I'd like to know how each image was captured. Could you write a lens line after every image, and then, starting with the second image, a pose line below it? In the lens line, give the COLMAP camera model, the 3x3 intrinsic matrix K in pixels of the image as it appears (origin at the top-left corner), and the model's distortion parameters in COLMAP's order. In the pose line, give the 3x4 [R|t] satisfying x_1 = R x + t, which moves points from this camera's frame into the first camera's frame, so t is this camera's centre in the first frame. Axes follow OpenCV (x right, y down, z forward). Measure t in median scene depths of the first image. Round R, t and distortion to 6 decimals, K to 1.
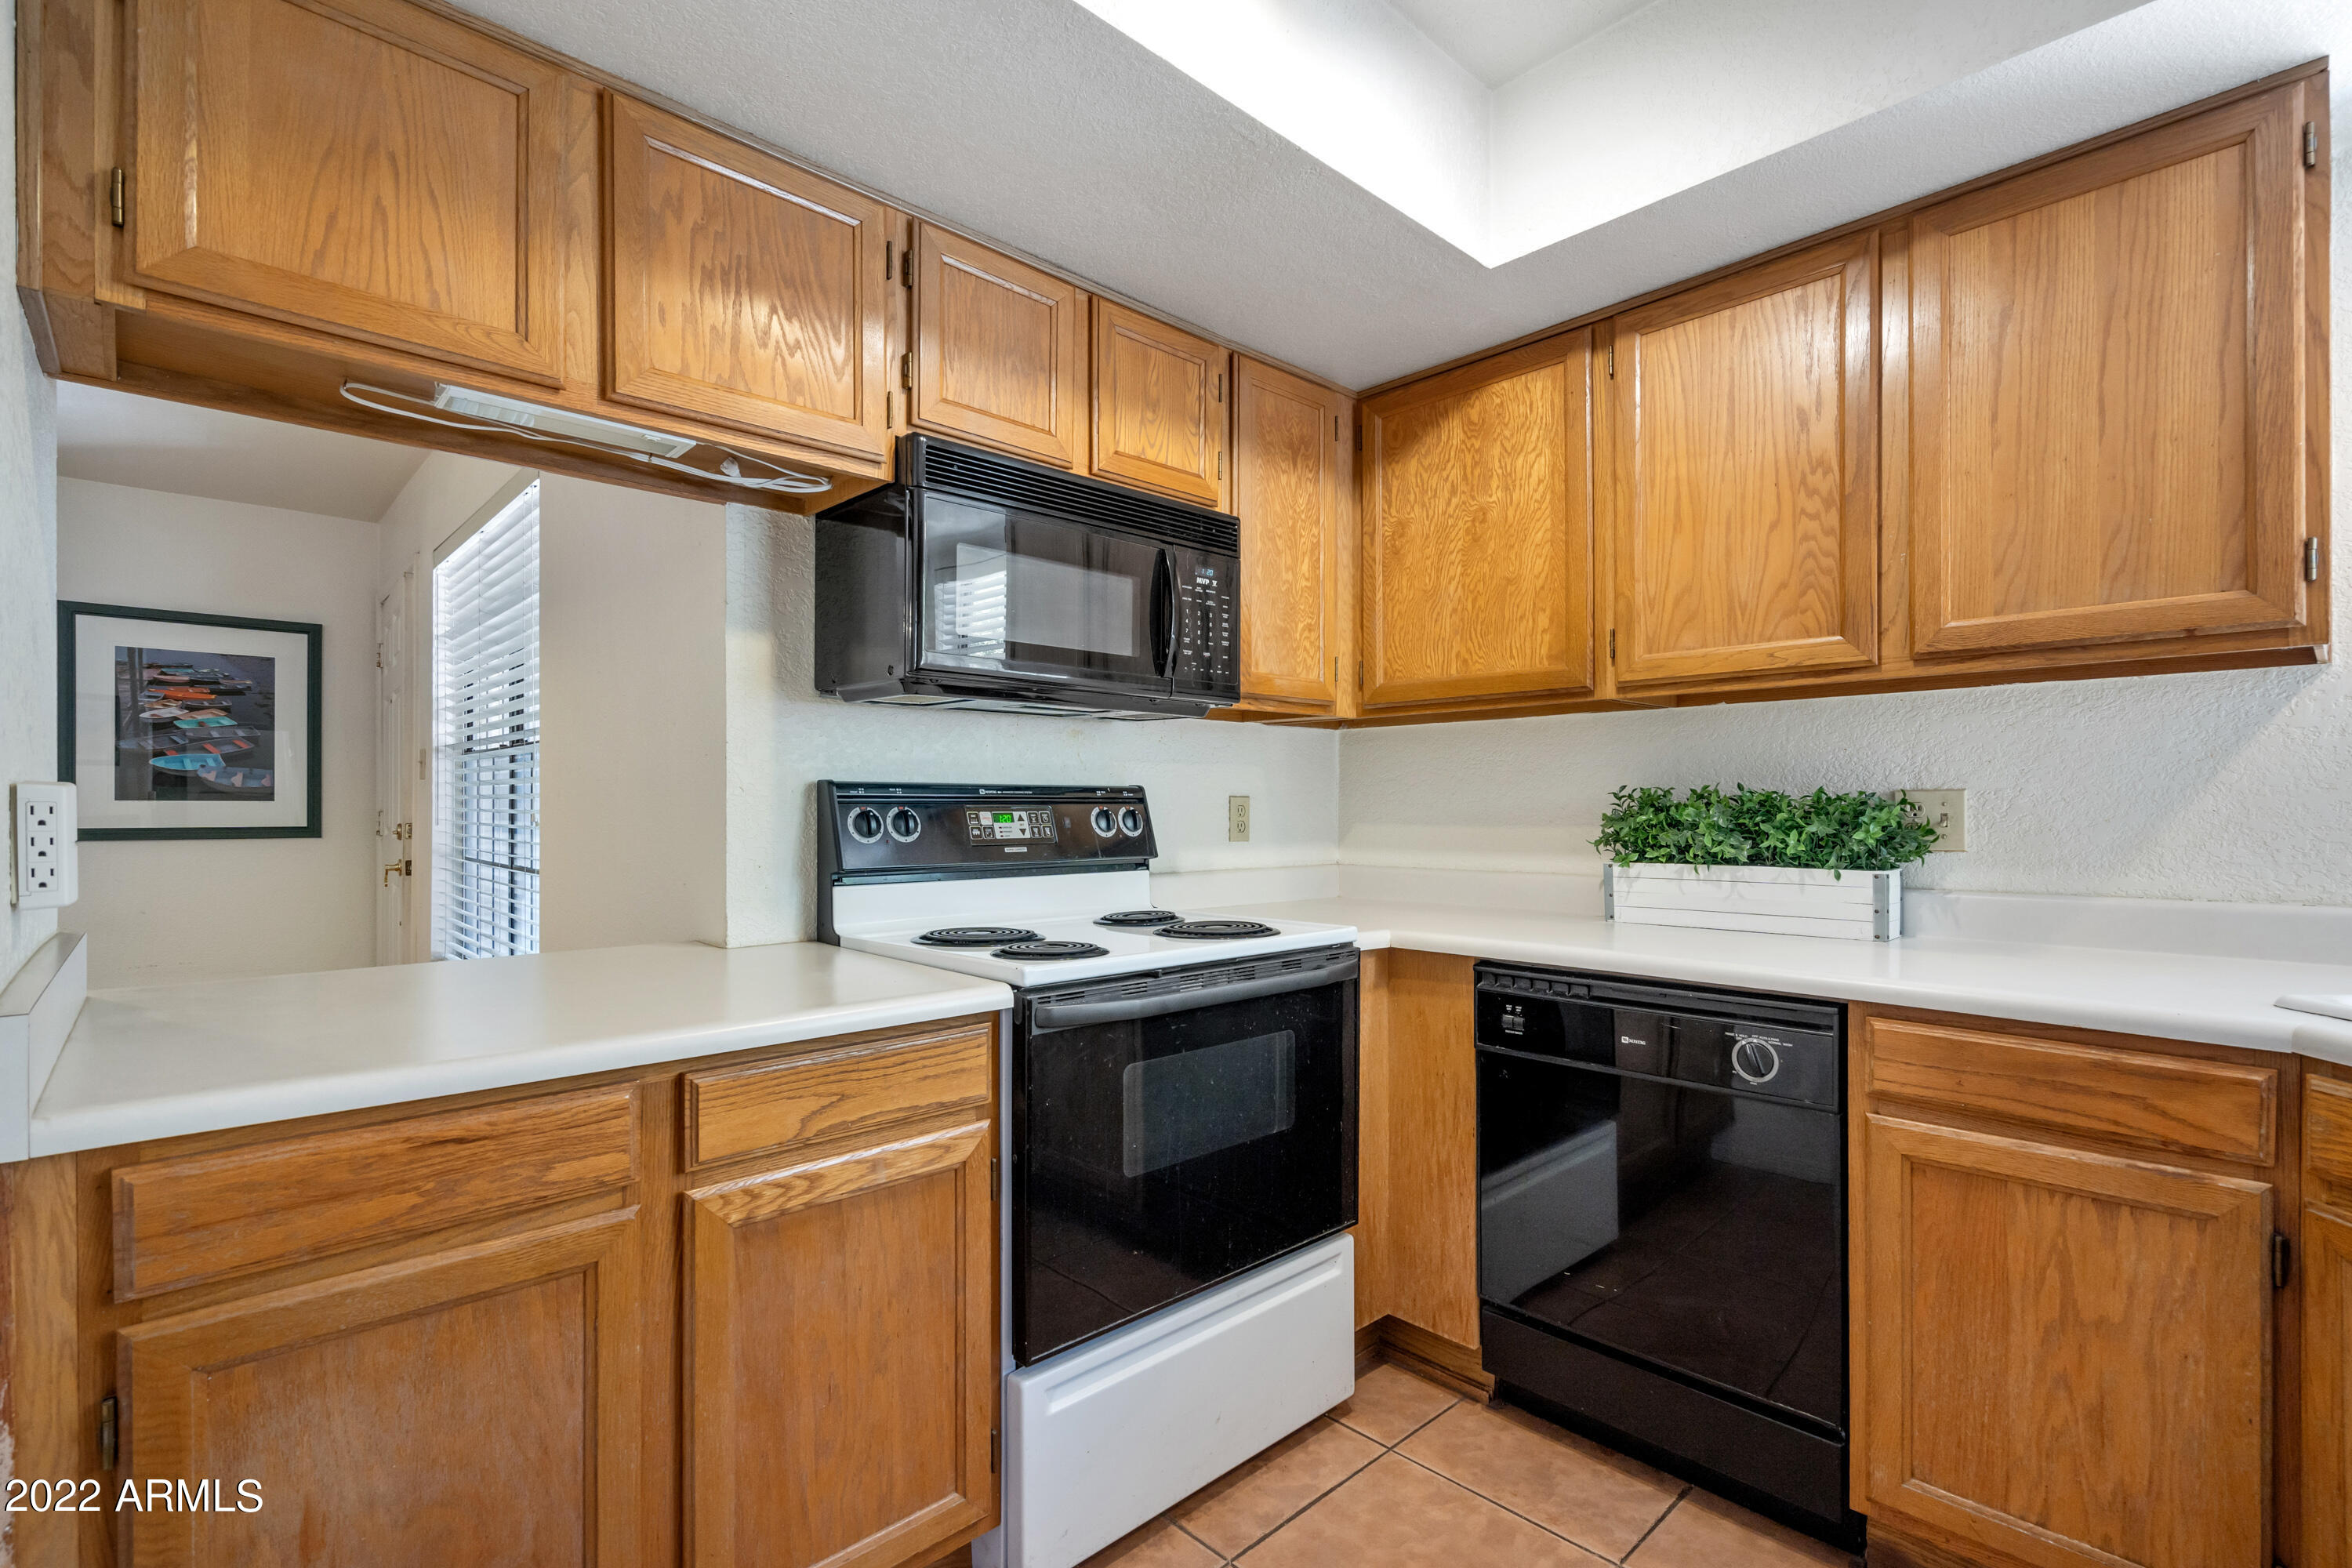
lens RADIAL K [[1070.6, 0, 1170.1], [0, 1070.6, 803.6], [0, 0, 1]] dist [0.000241, -0.000239]
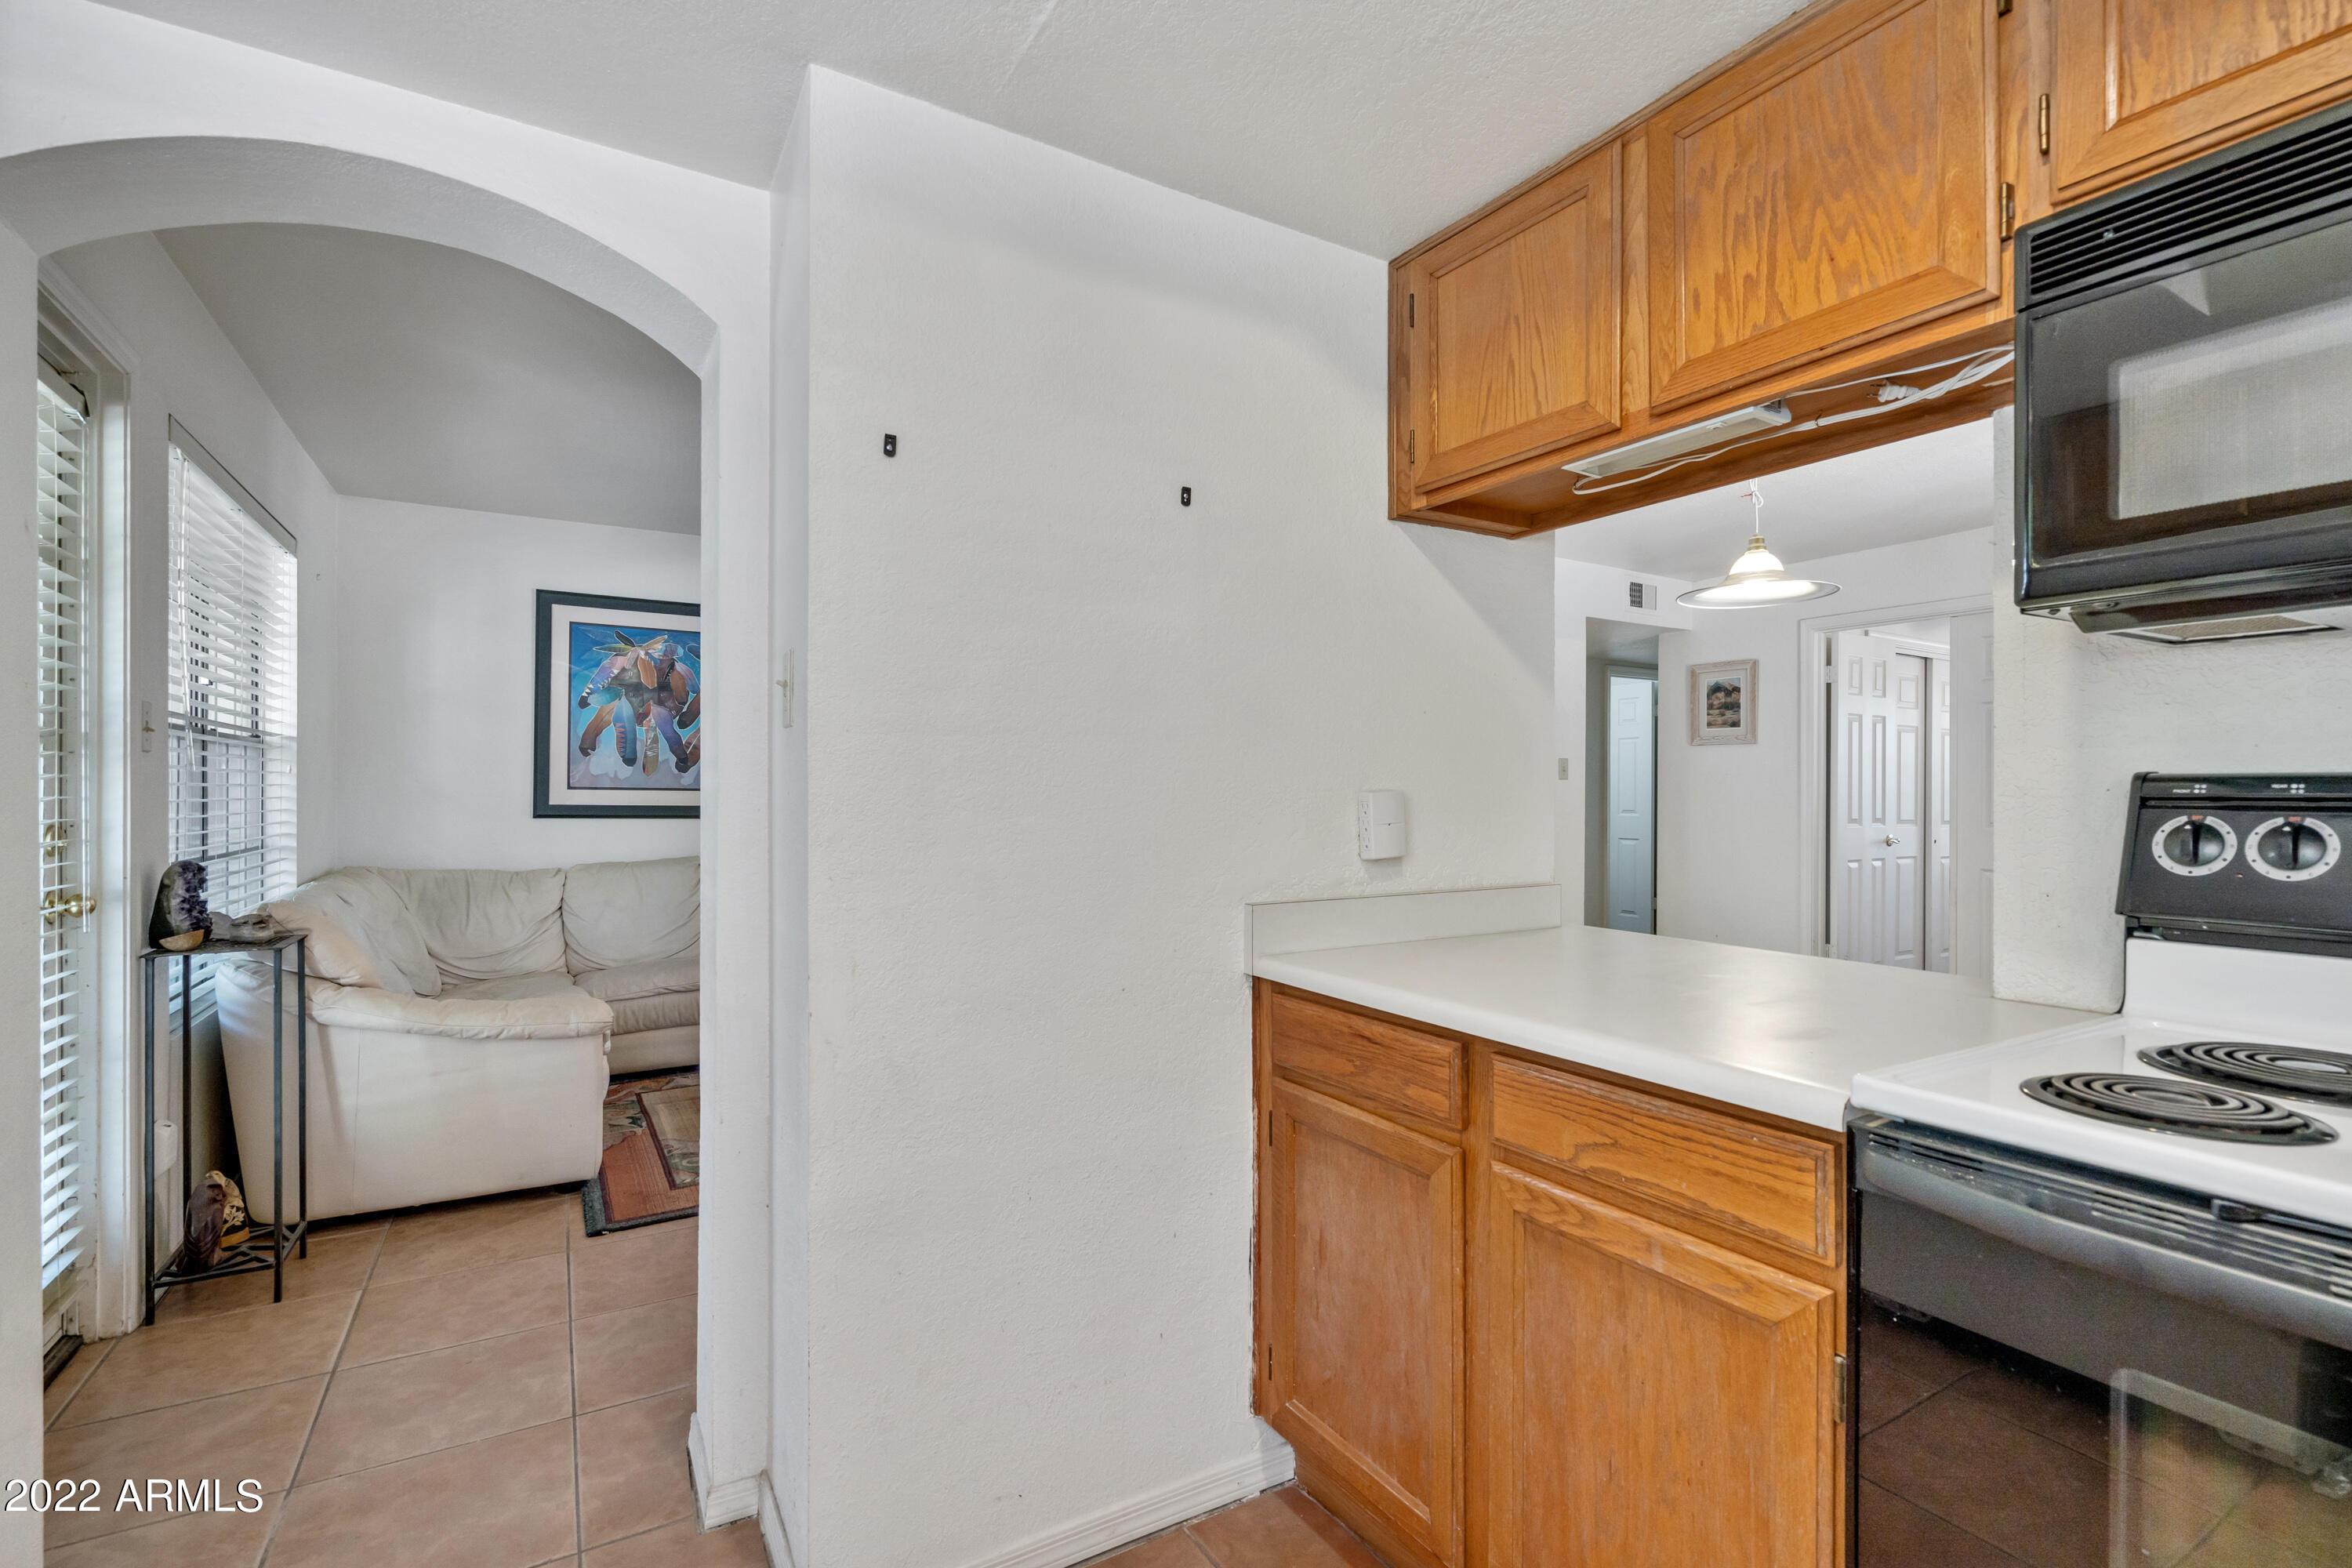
lens RADIAL K [[1074.7, 0, 1176.0], [0, 1074.7, 784.0], [0, 0, 1]] dist [0.002049, 0.000362]
pose [[-0.218919, -0.006171, -0.975723, 0.502450], [-0.000322, 0.999980, -0.006252, -0.012752], [0.975743, -0.001054, -0.218917, 0.661127]]
